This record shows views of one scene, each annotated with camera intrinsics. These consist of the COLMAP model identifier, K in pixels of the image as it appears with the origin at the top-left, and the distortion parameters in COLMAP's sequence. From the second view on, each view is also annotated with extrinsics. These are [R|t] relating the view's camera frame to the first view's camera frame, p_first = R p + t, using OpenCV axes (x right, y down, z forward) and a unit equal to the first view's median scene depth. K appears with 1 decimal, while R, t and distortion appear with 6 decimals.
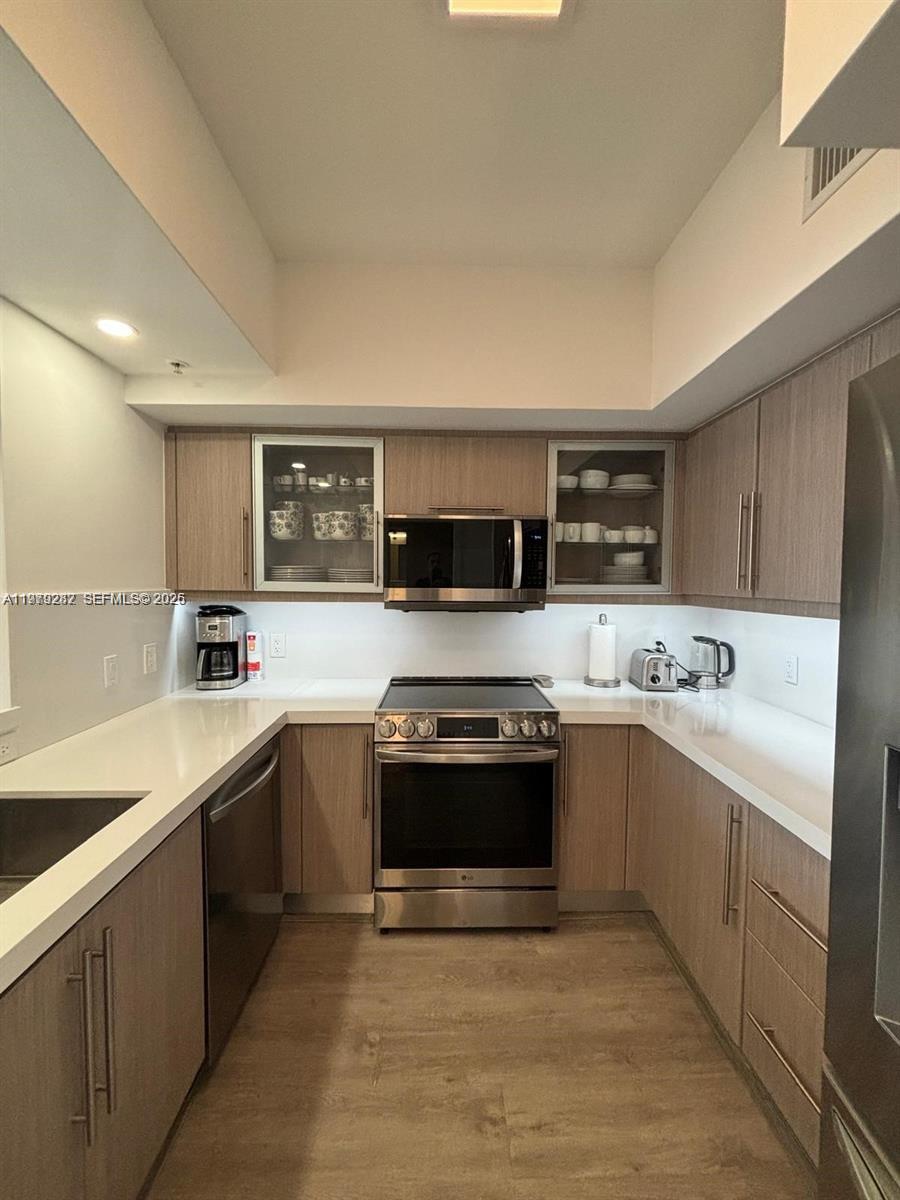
lens RADIAL K [[489.1, 0, 446.4], [0, 489.1, 603.0], [0, 0, 1]] dist [0.010743, -0.000272]
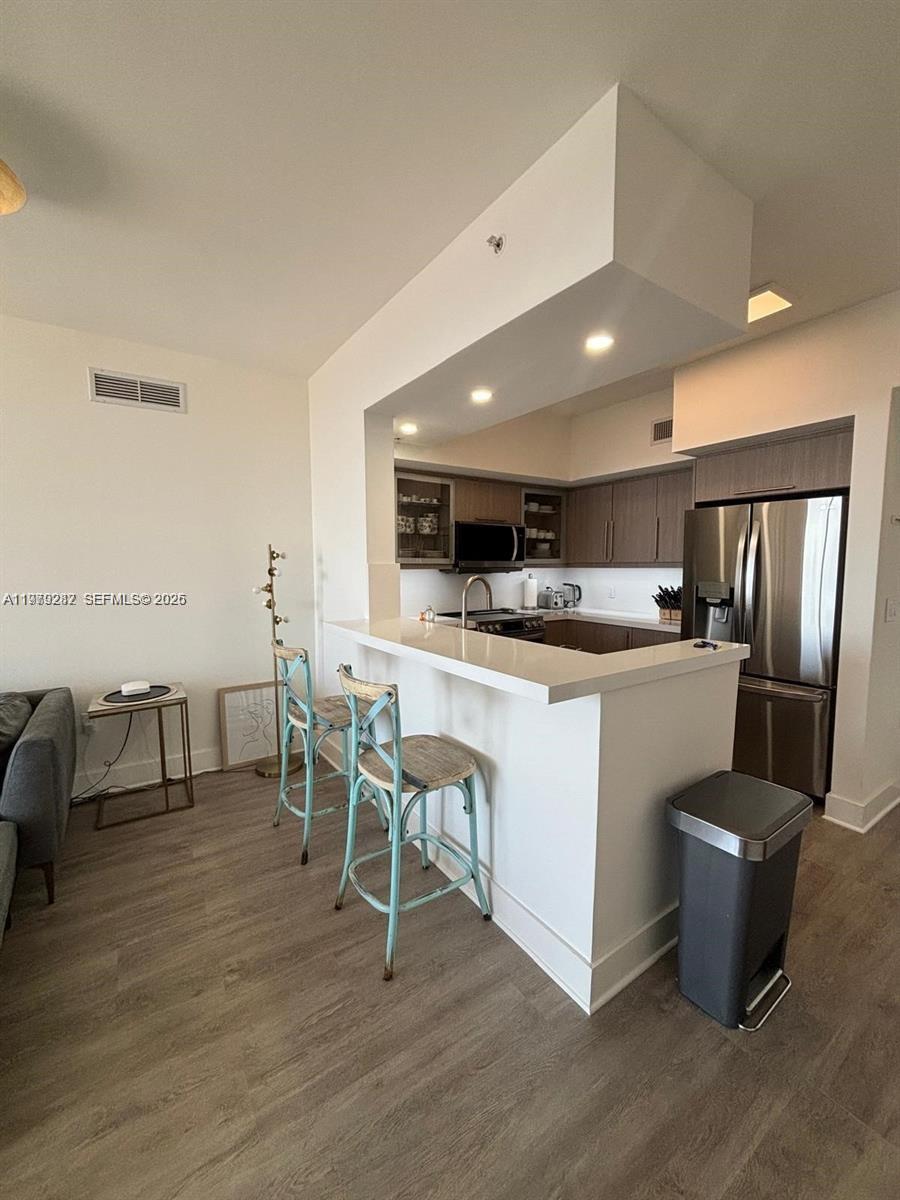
lens RADIAL K [[489.1, 0, 446.7], [0, 489.1, 601.7], [0, 0, 1]] dist [0.010743, -0.000272]
pose [[0.838983, -0.053978, 0.541473, -1.144325], [0.034901, 0.998357, 0.045445, 0.036968], [-0.543037, -0.019229, 0.839489, -0.528228]]
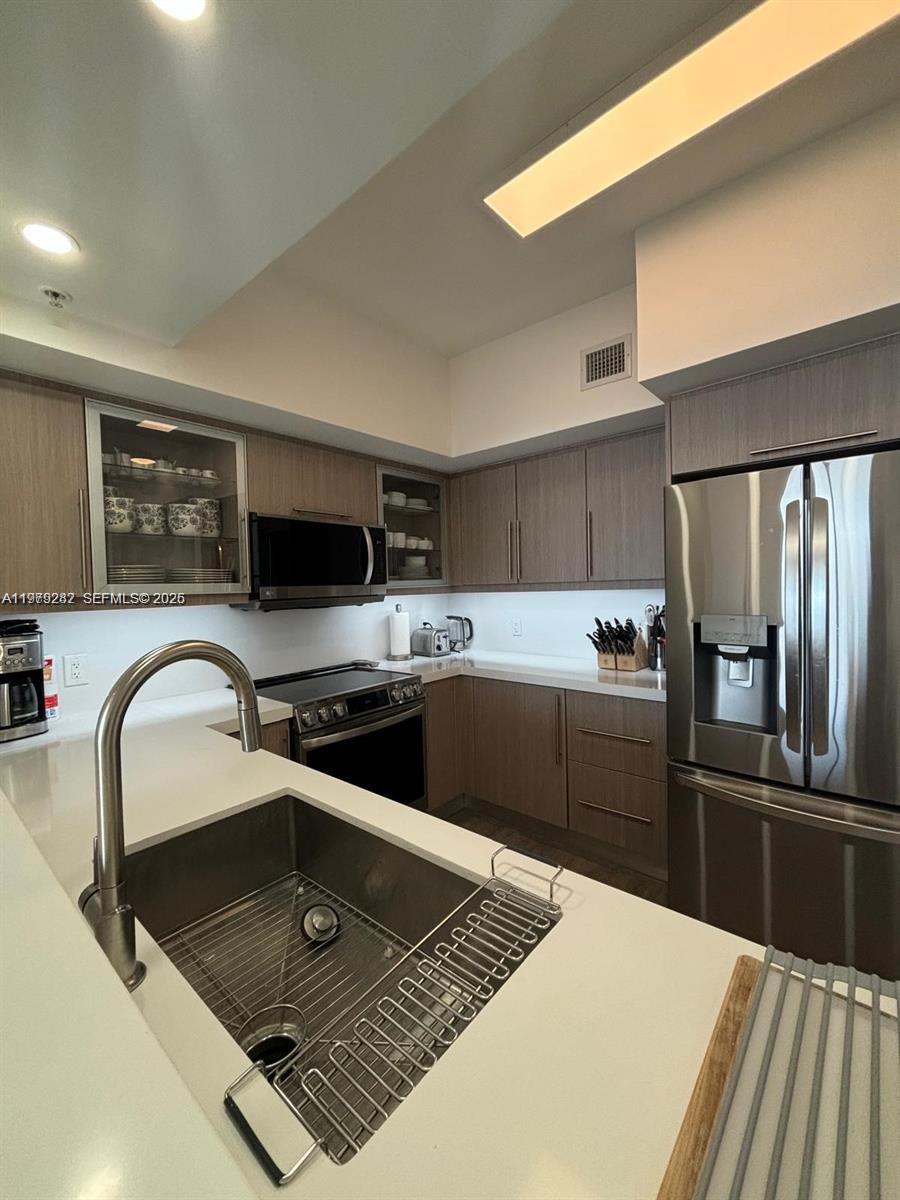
lens RADIAL K [[489.1, 0, 452.6], [0, 489.1, 607.4], [0, 0, 1]] dist [0.010743, -0.000272]
pose [[0.663378, -0.062079, 0.745705, -0.591358], [0.068460, 0.997408, 0.022132, 0.013811], [-0.745147, 0.036369, 0.665908, 0.047512]]
